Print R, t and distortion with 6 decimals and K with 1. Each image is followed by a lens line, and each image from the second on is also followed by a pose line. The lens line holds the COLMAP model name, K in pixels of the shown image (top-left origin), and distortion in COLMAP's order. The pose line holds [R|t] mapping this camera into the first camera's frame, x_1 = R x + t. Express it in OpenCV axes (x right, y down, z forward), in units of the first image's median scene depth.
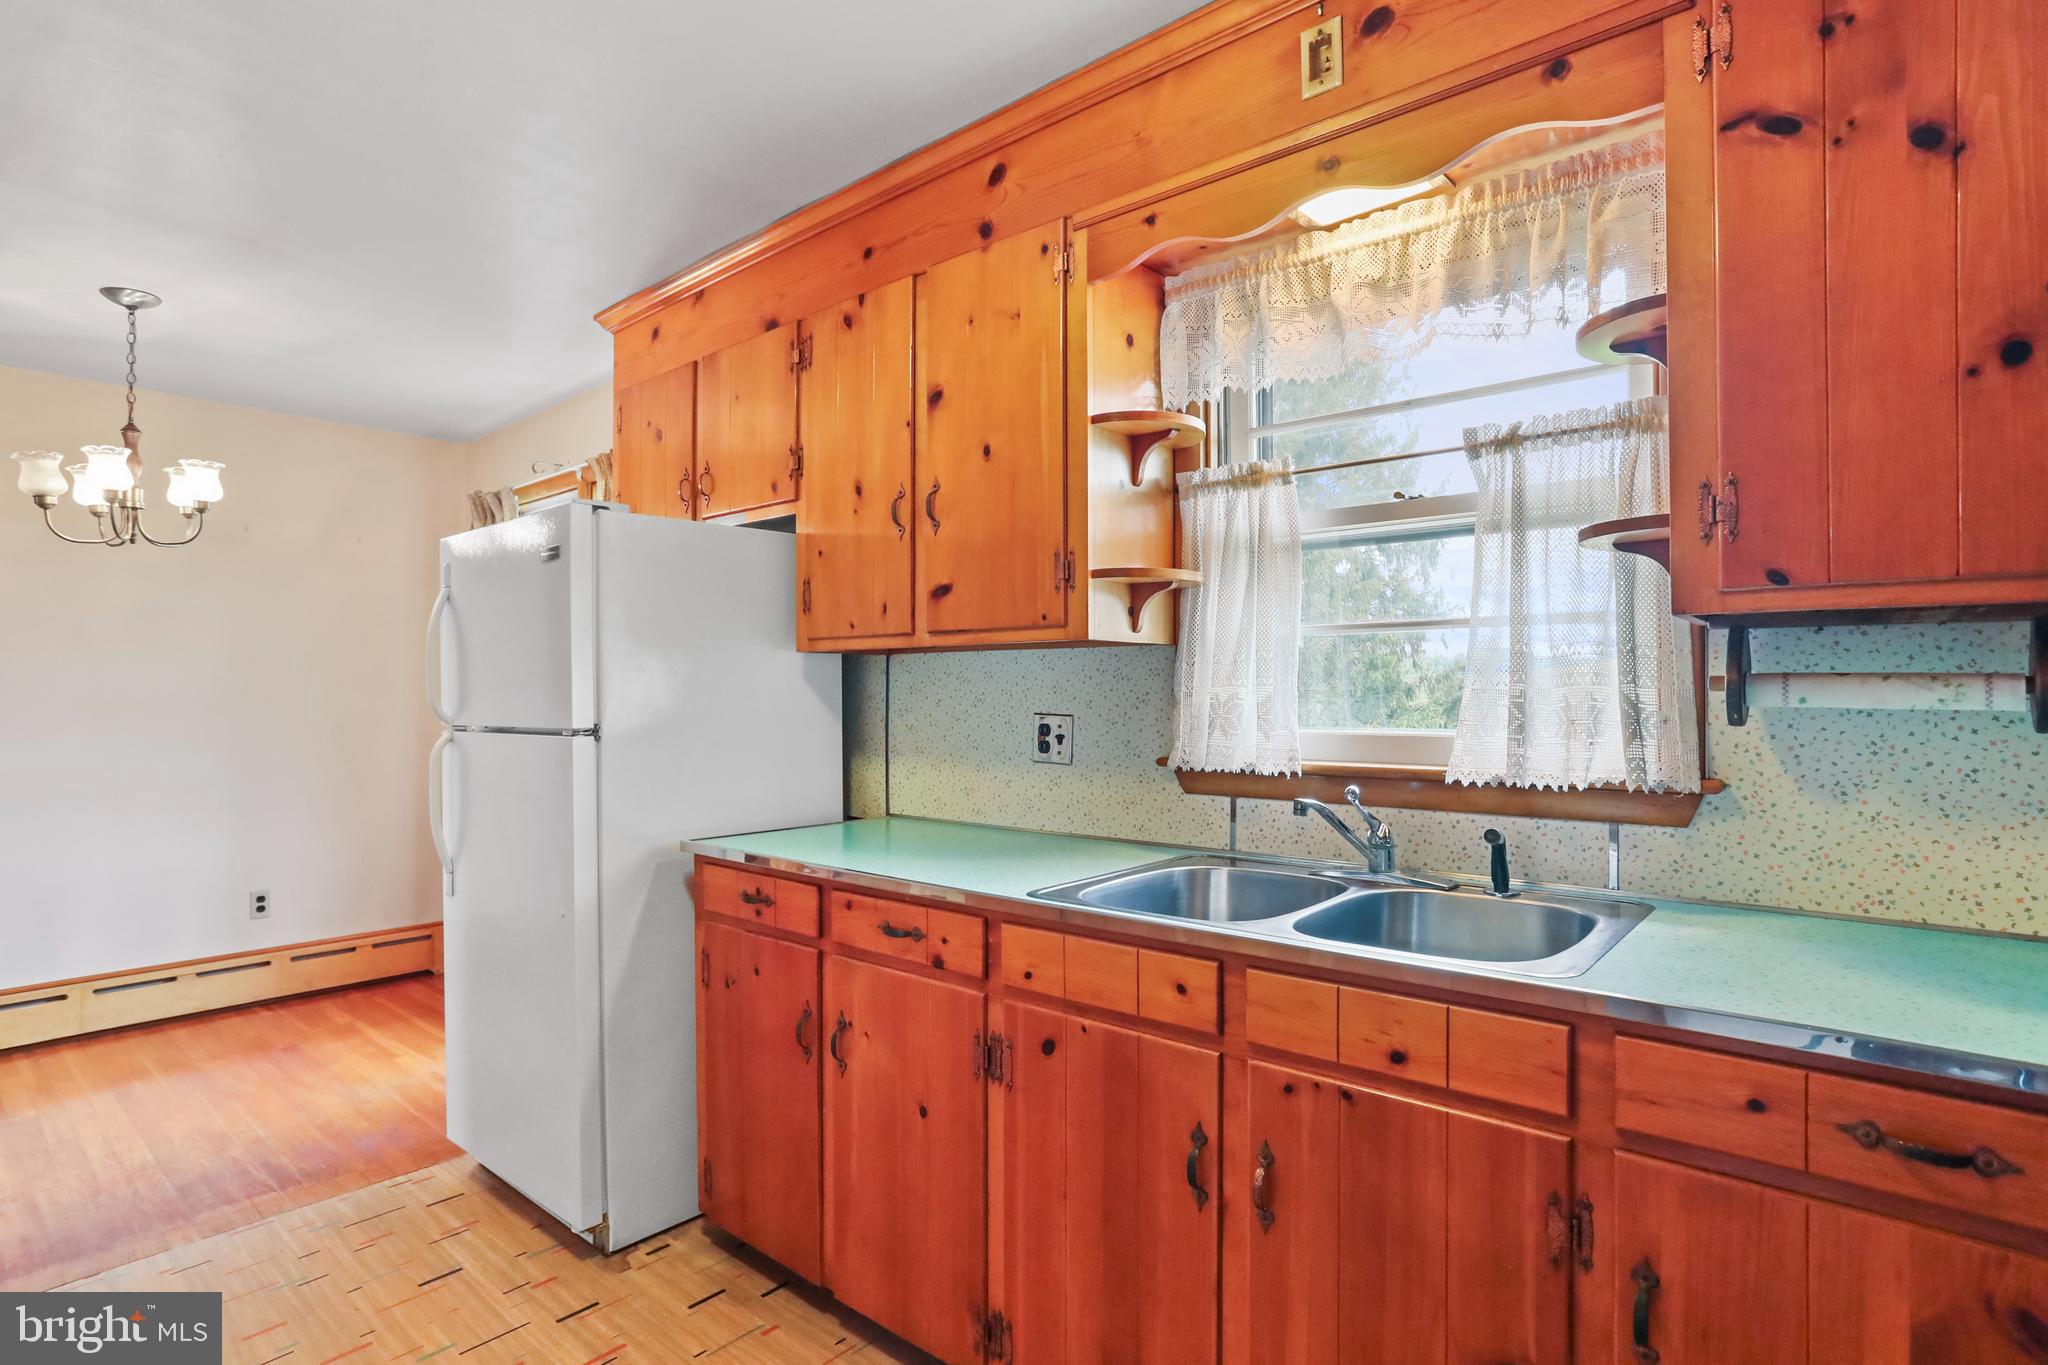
lens RADIAL K [[1037.0, 0, 1016.9], [0, 1037.0, 686.5], [0, 0, 1]] dist [-0.057273, 0.031547]
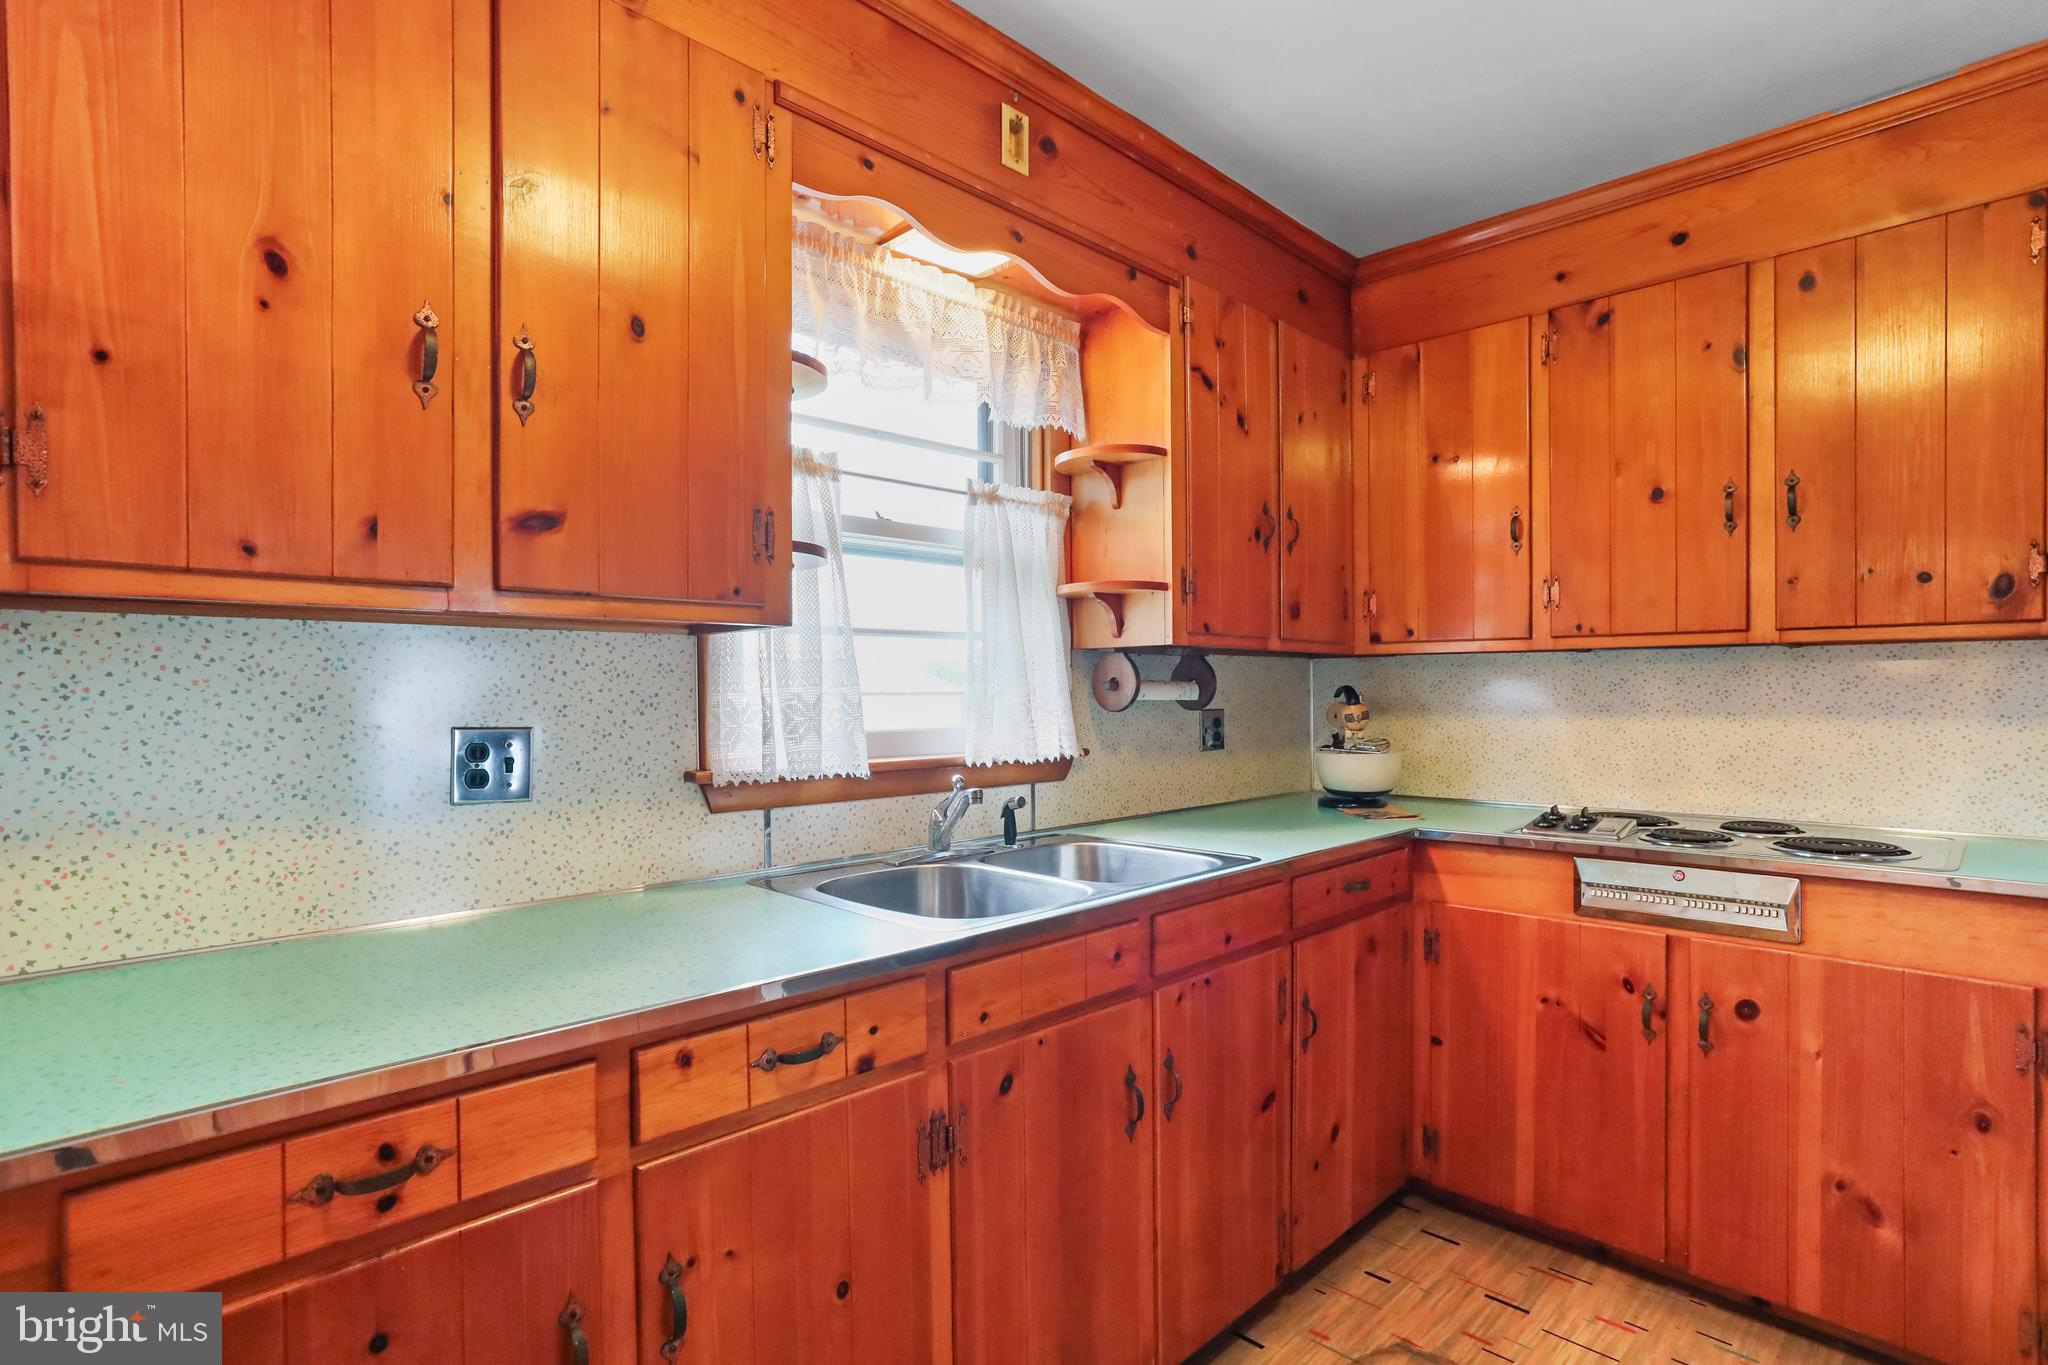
lens RADIAL K [[1016.7, 0, 1022.7], [0, 1016.7, 699.5], [0, 0, 1]] dist [-0.054511, 0.031105]
pose [[0.072528, -0.006347, 0.997346, -0.834532], [0.000090, 0.999980, 0.006357, 0.007468], [-0.997366, -0.000371, 0.072527, 0.908756]]
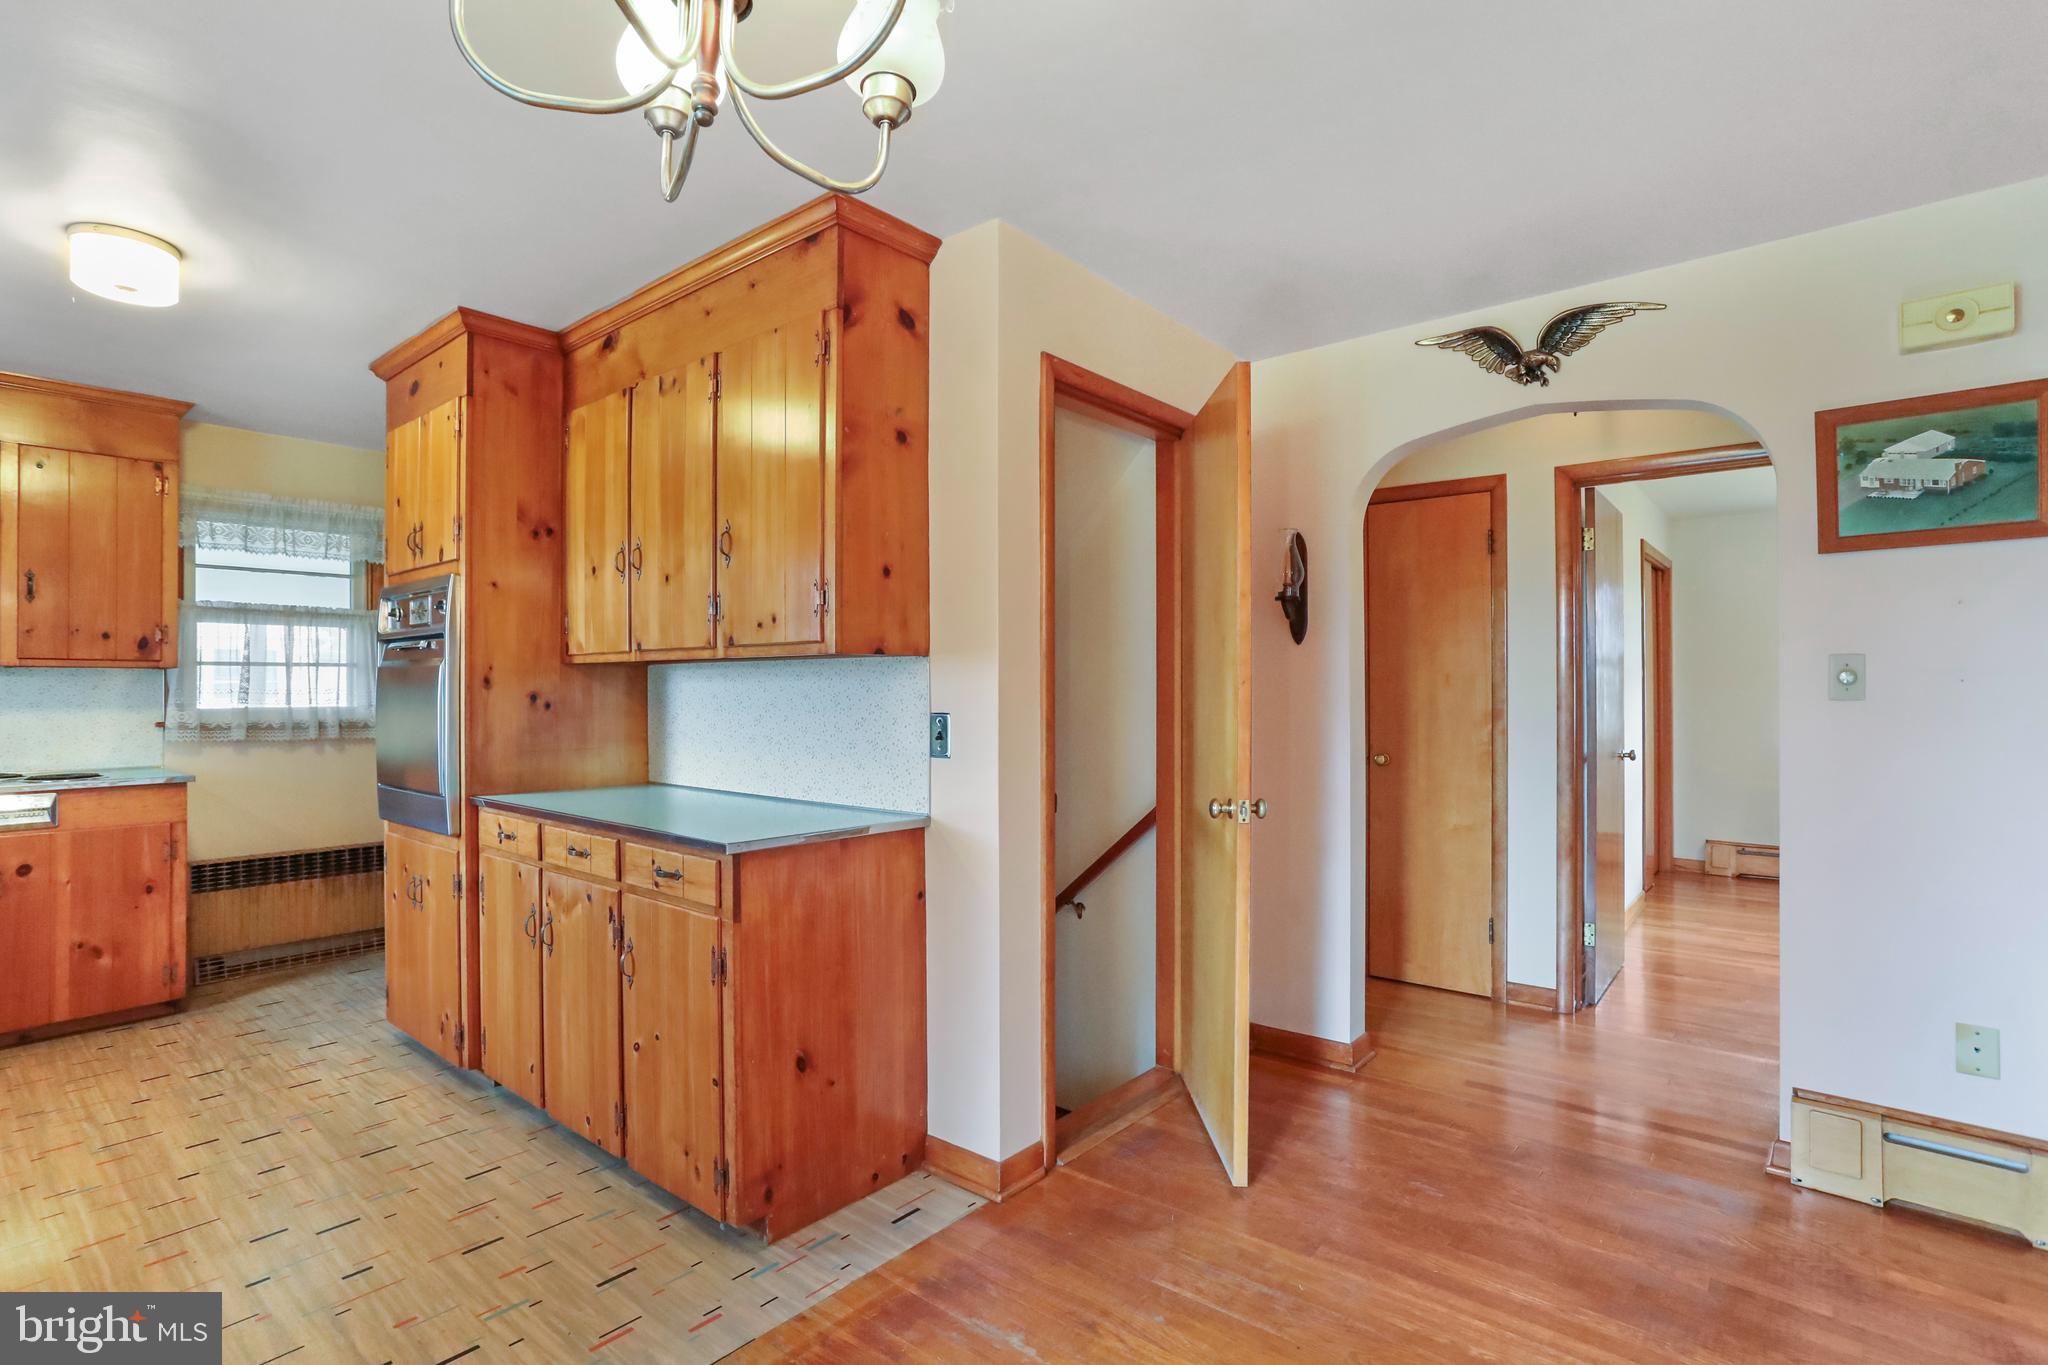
lens RADIAL K [[983.6, 0, 1021.0], [0, 983.6, 681.0], [0, 0, 1]] dist [-0.046757, 0.022286]
pose [[-0.999883, 0.005332, -0.014317, -1.697200], [0.005513, 0.999905, -0.012642, 0.015638], [0.014249, -0.012720, -0.999818, 2.211936]]
